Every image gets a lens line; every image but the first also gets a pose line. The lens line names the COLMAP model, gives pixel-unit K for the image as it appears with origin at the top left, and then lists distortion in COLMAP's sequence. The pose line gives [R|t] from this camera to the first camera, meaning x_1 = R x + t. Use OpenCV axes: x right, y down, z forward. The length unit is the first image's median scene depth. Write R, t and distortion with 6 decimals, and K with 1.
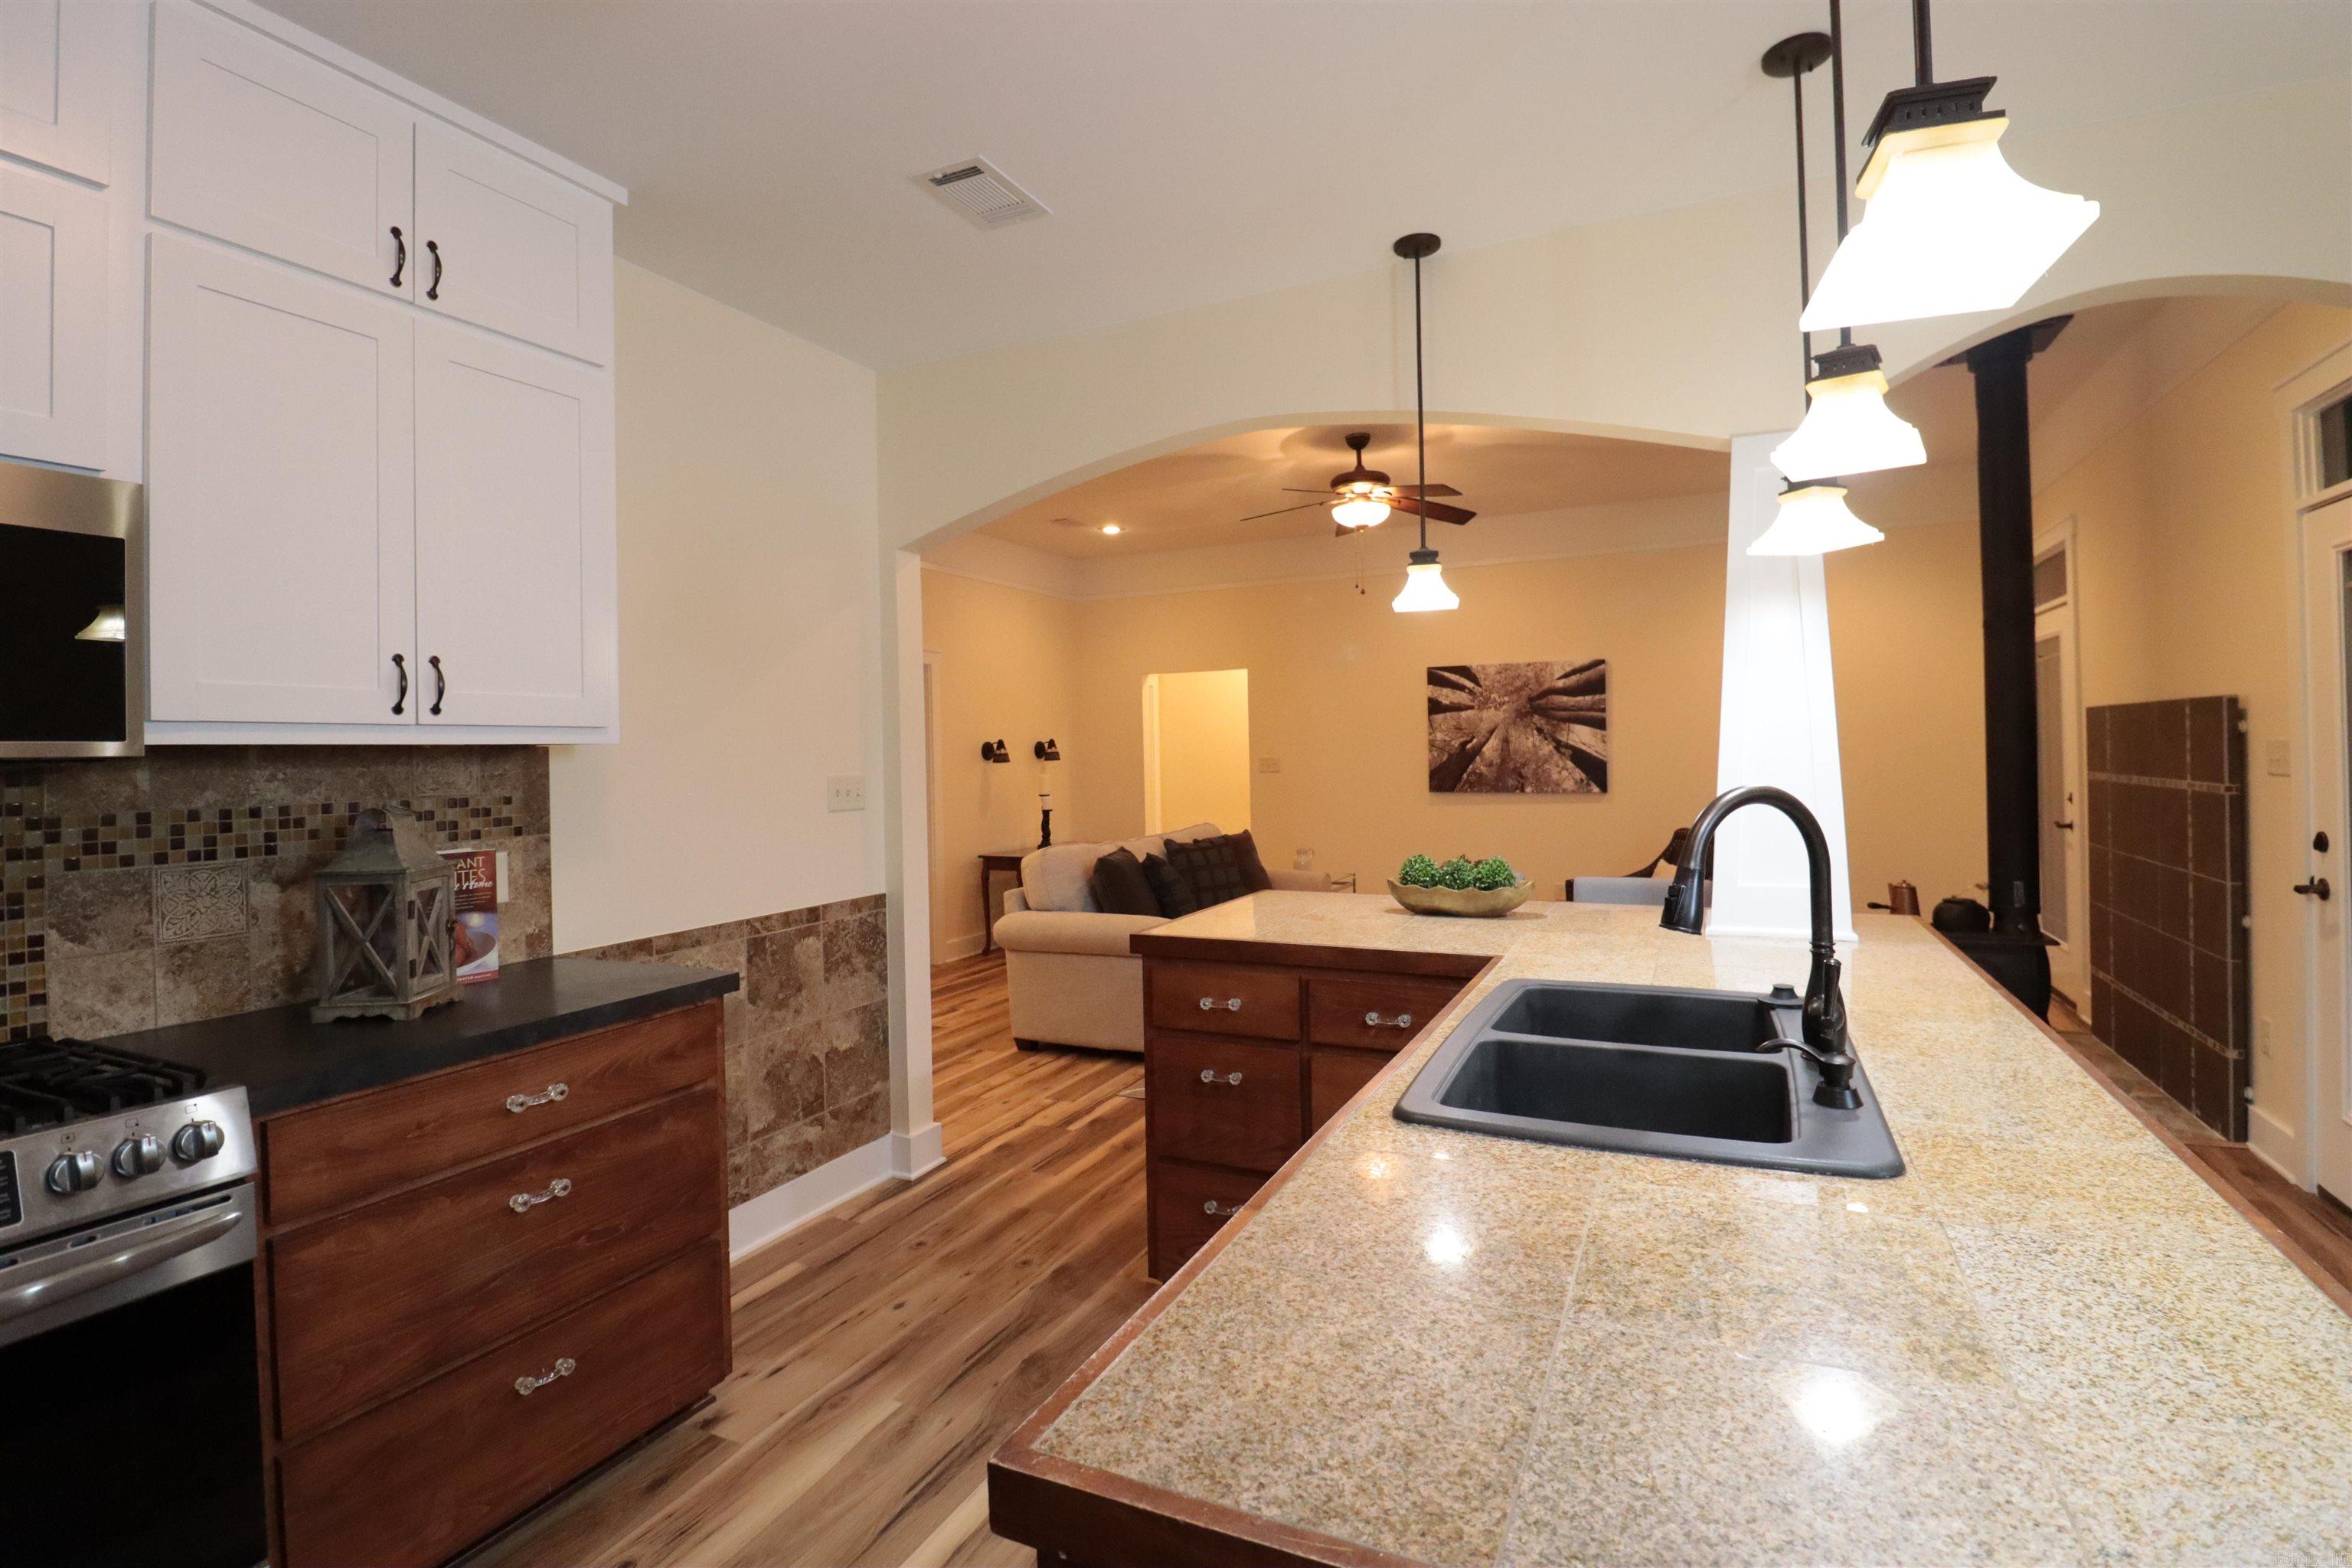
lens RADIAL K [[1089.0, 0, 1214.8], [0, 1089.0, 746.4], [0, 0, 1]] dist [-0.001074, -0.012680]
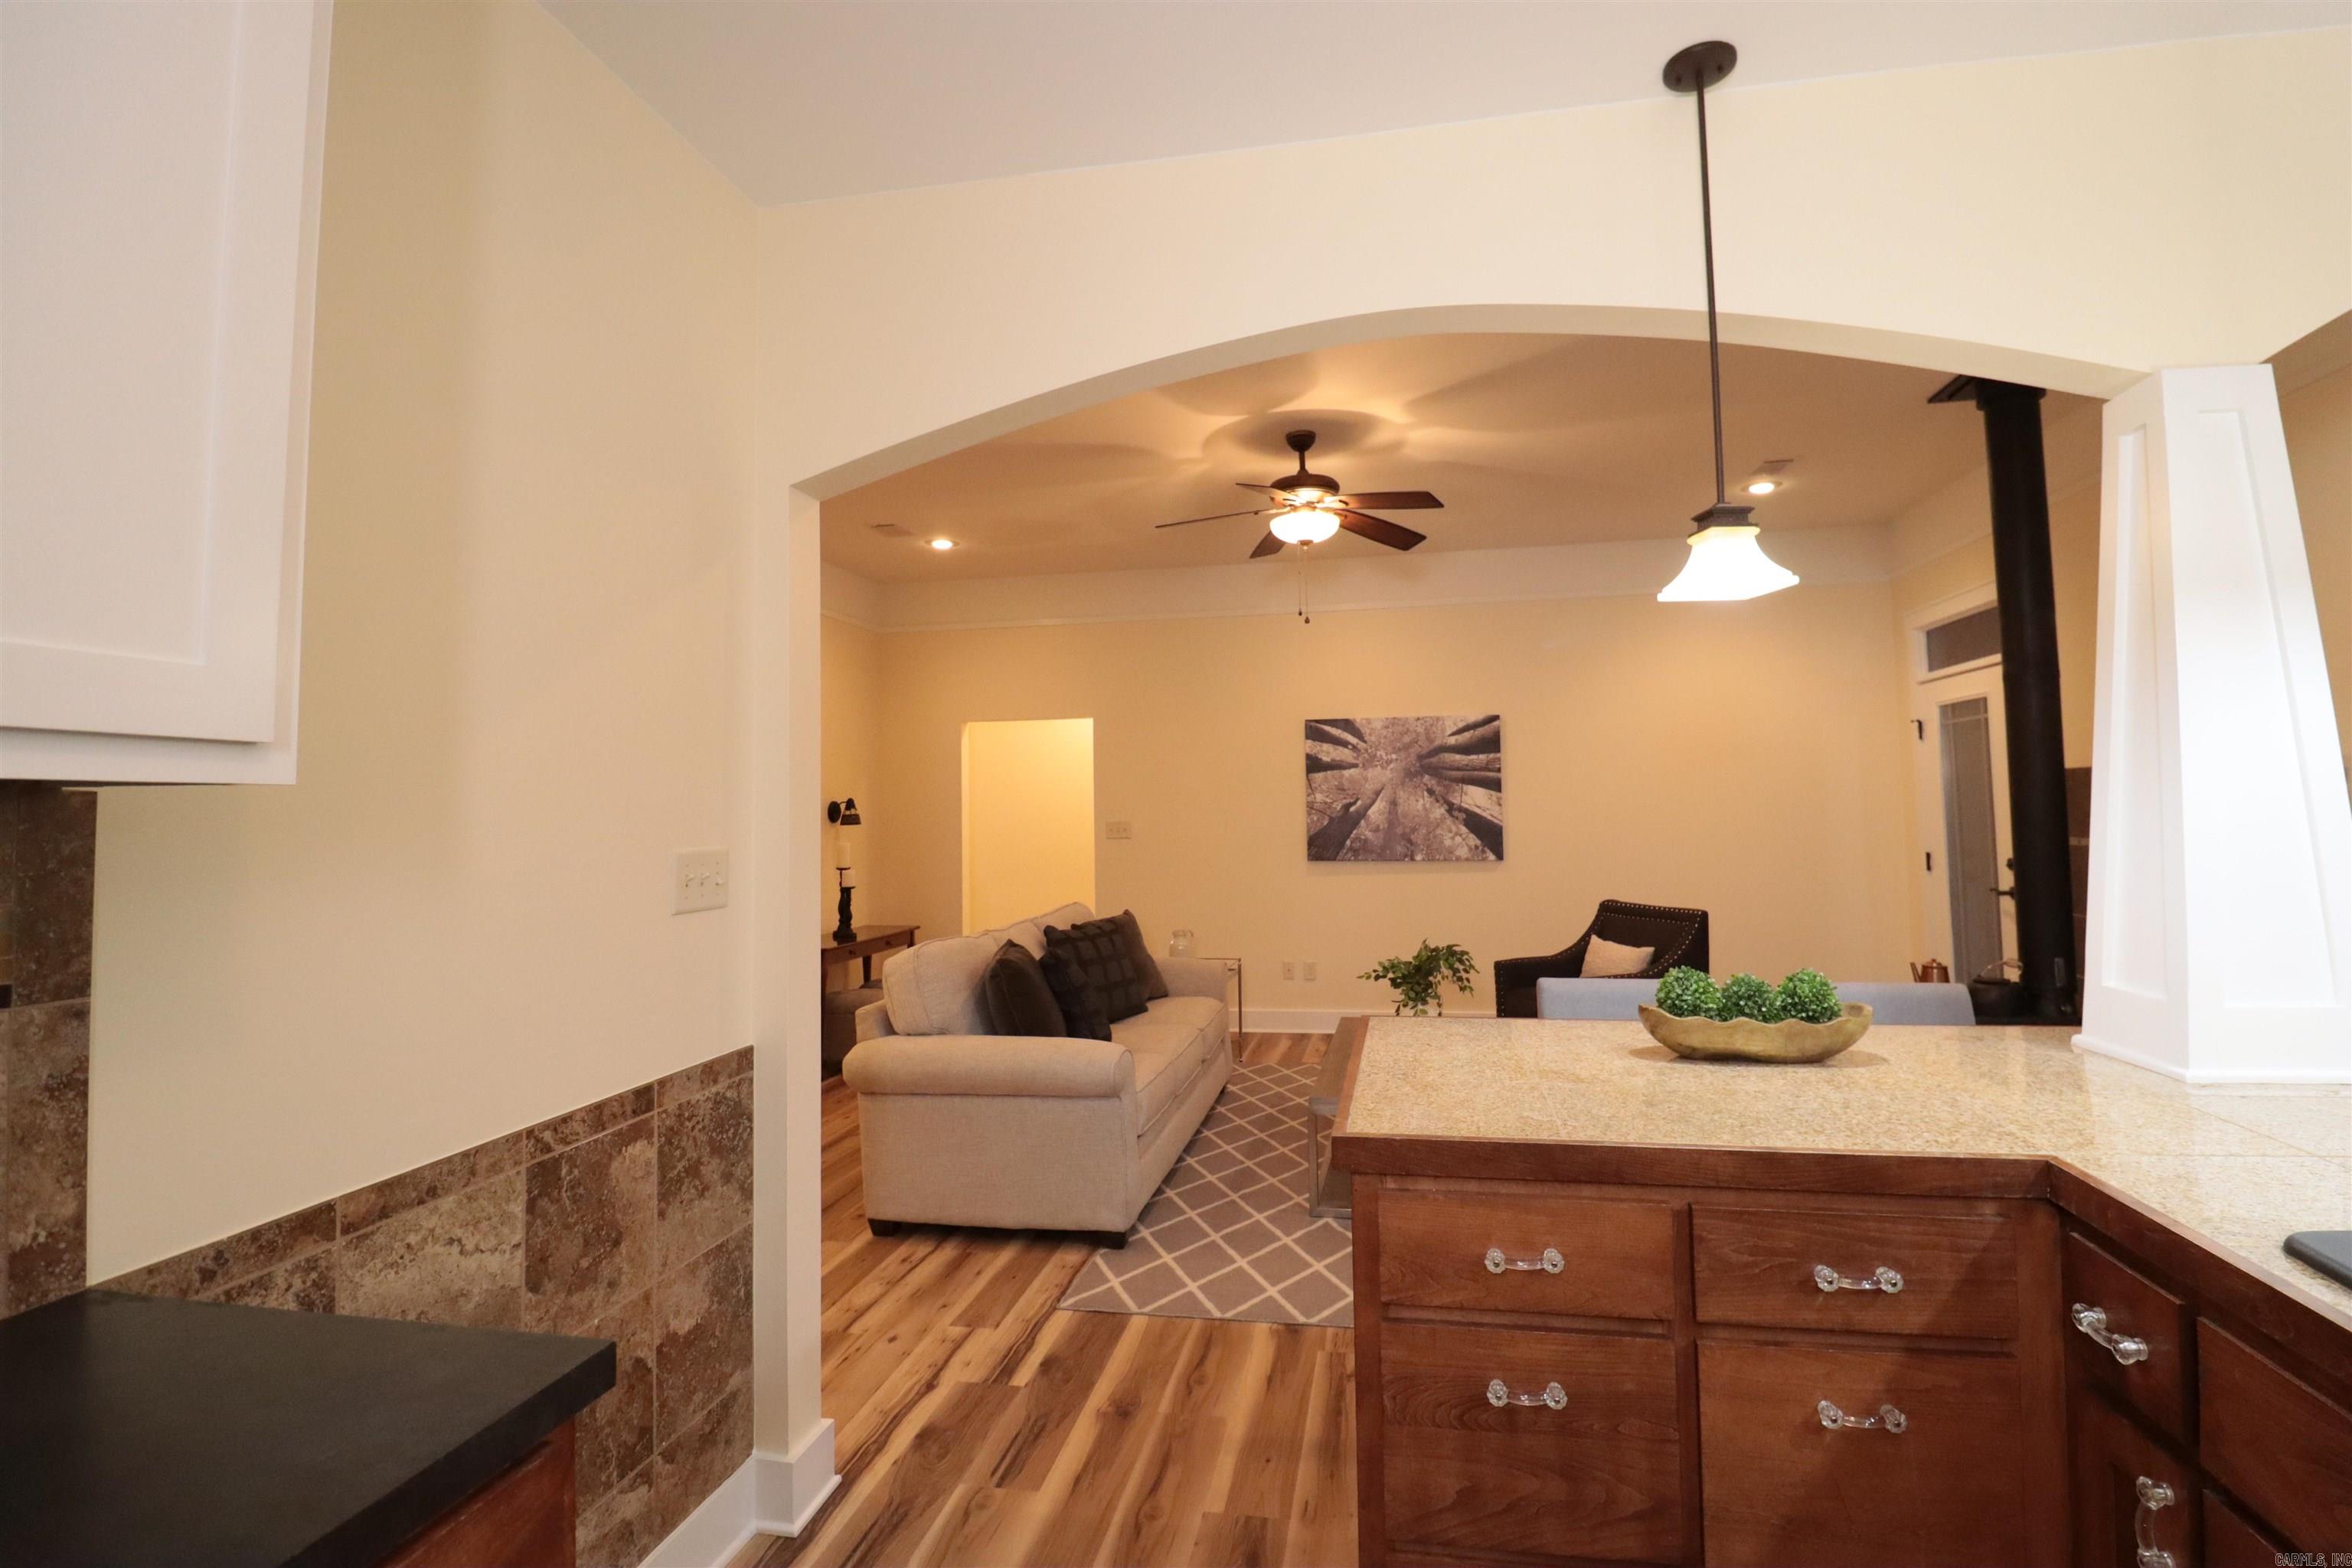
lens RADIAL K [[1089.0, 0, 1211.9], [0, 1089.0, 746.1], [0, 0, 1]] dist [-0.001074, -0.012680]
pose [[0.968866, 0.018228, 0.246914, -0.308173], [-0.003587, 0.998215, -0.059613, 0.006089], [-0.247560, 0.056871, 0.967202, 0.509308]]
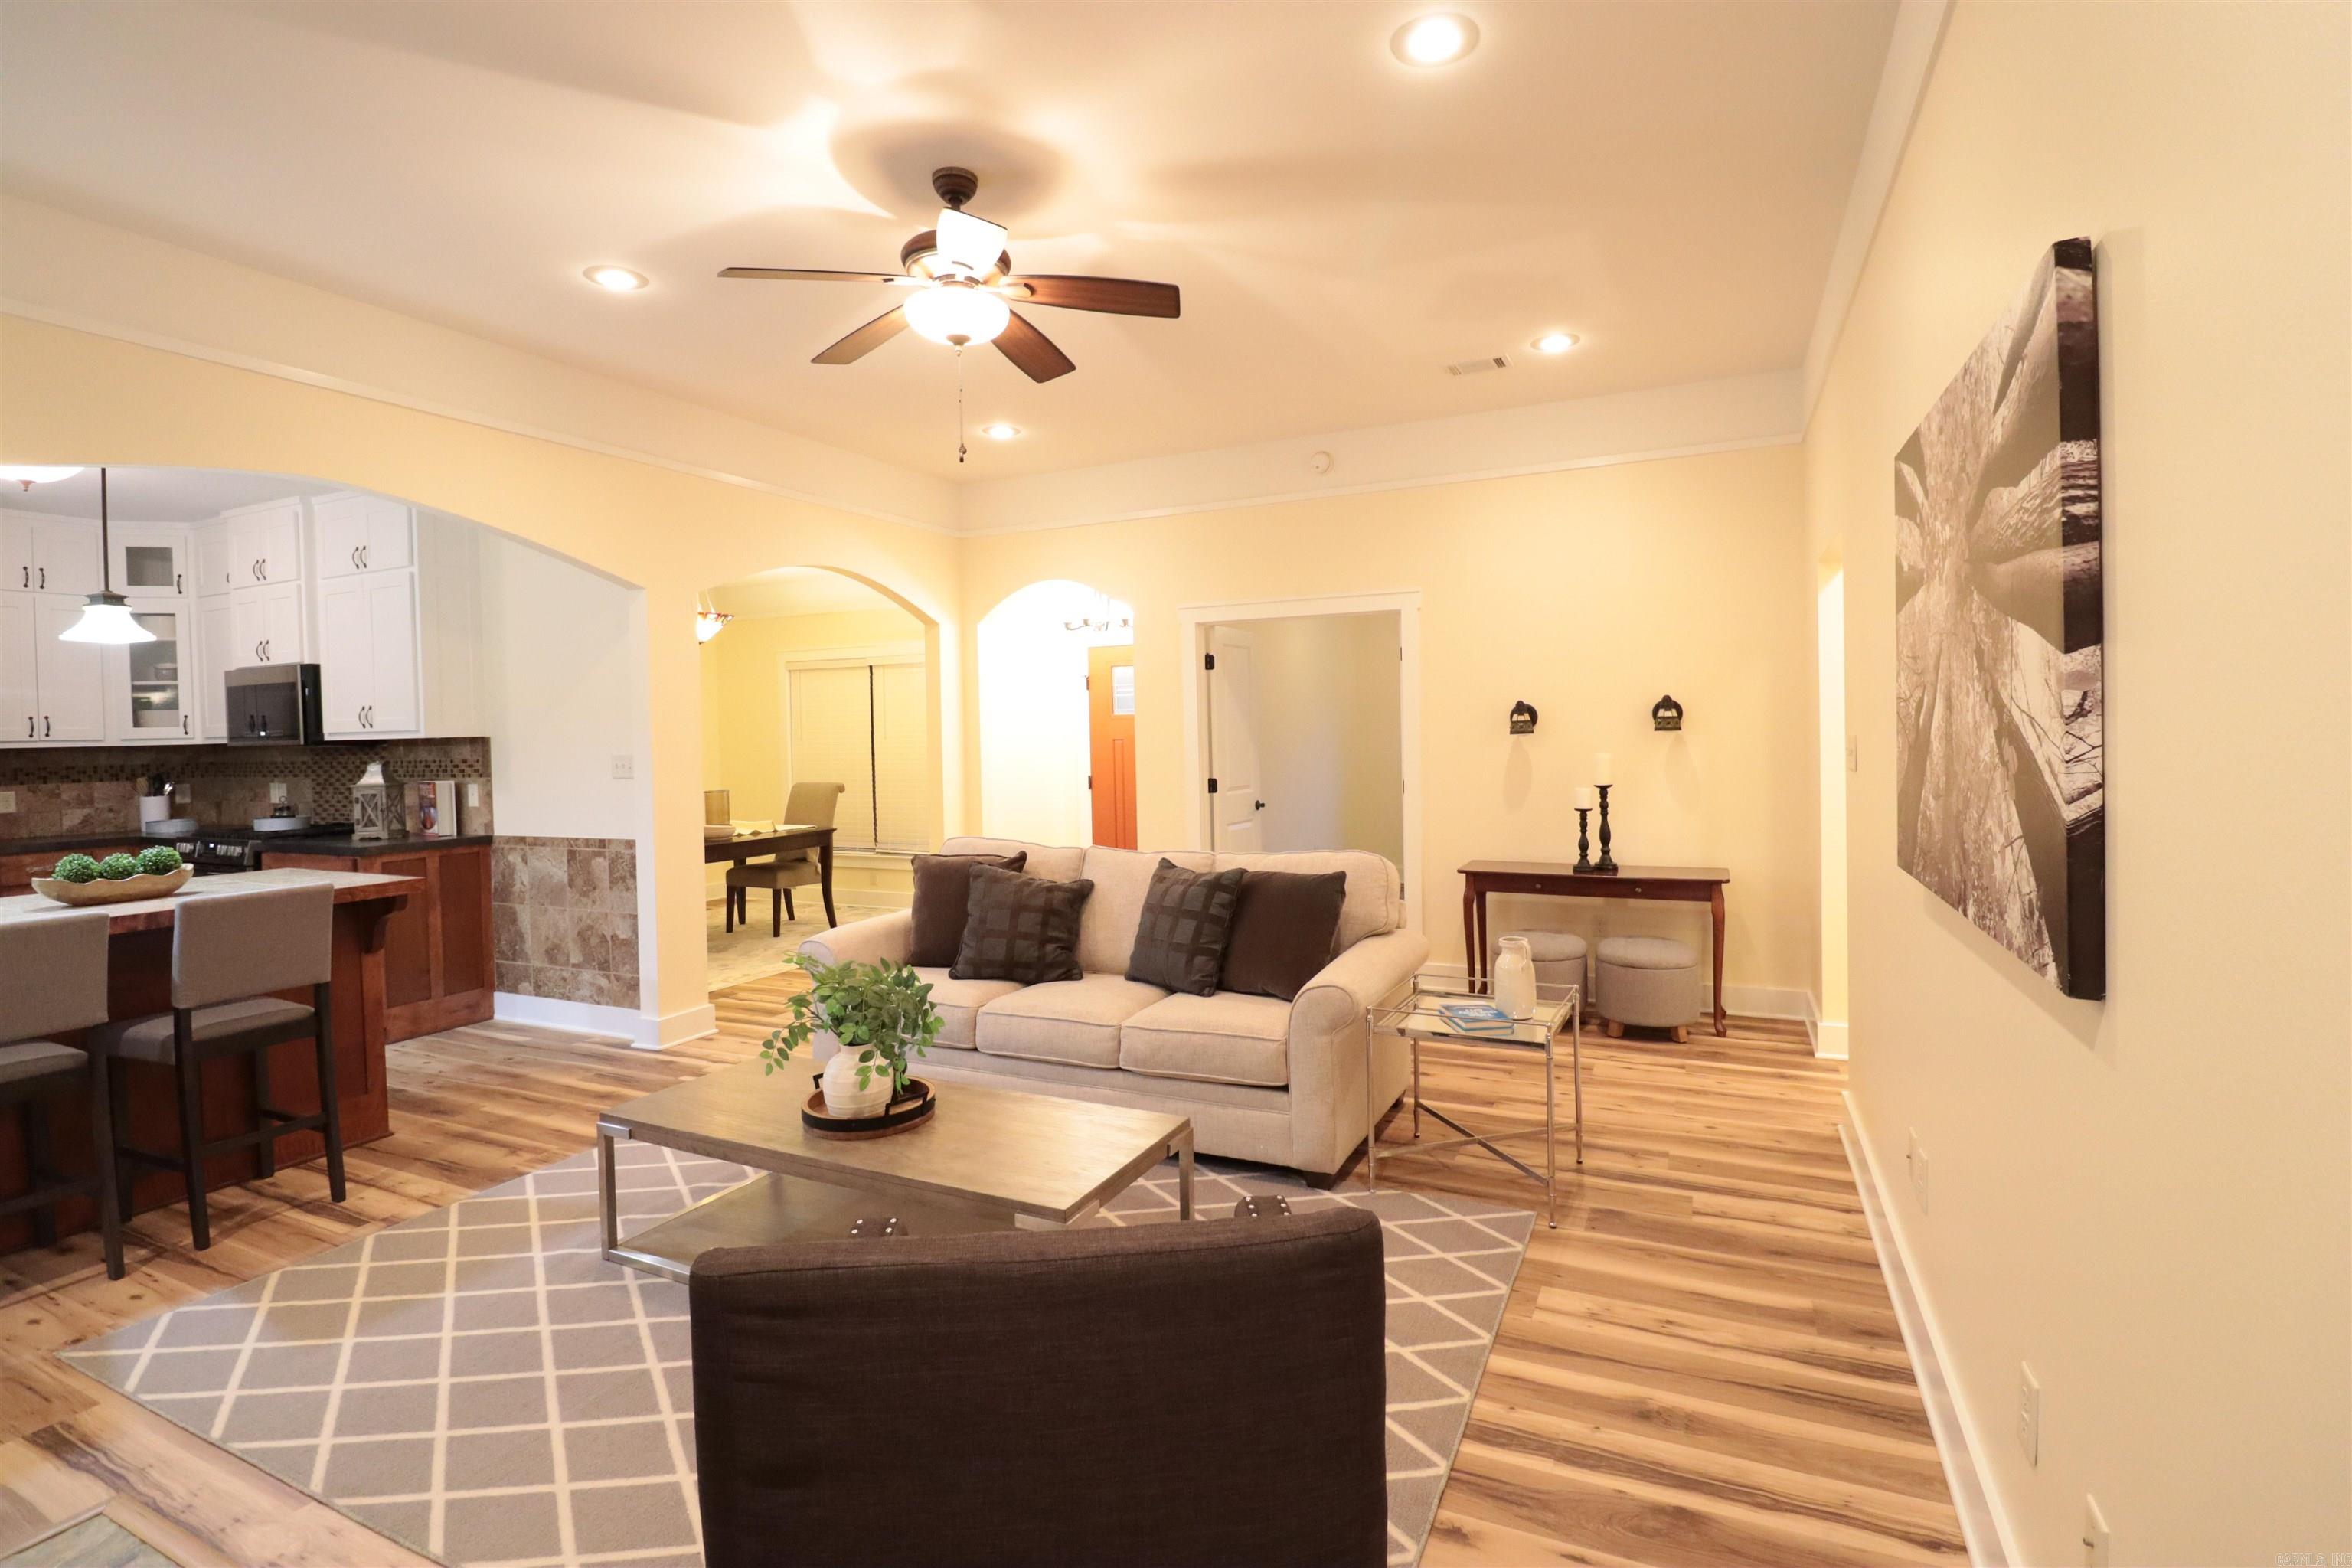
lens RADIAL K [[1089.0, 0, 1208.2], [0, 1089.0, 745.3], [0, 0, 1]] dist [-0.001074, -0.012680]
pose [[-0.004842, 0.037204, -0.999296, 1.586037], [0.026502, 0.998961, 0.037063, -0.026309], [0.999637, -0.026304, -0.005823, 2.550111]]
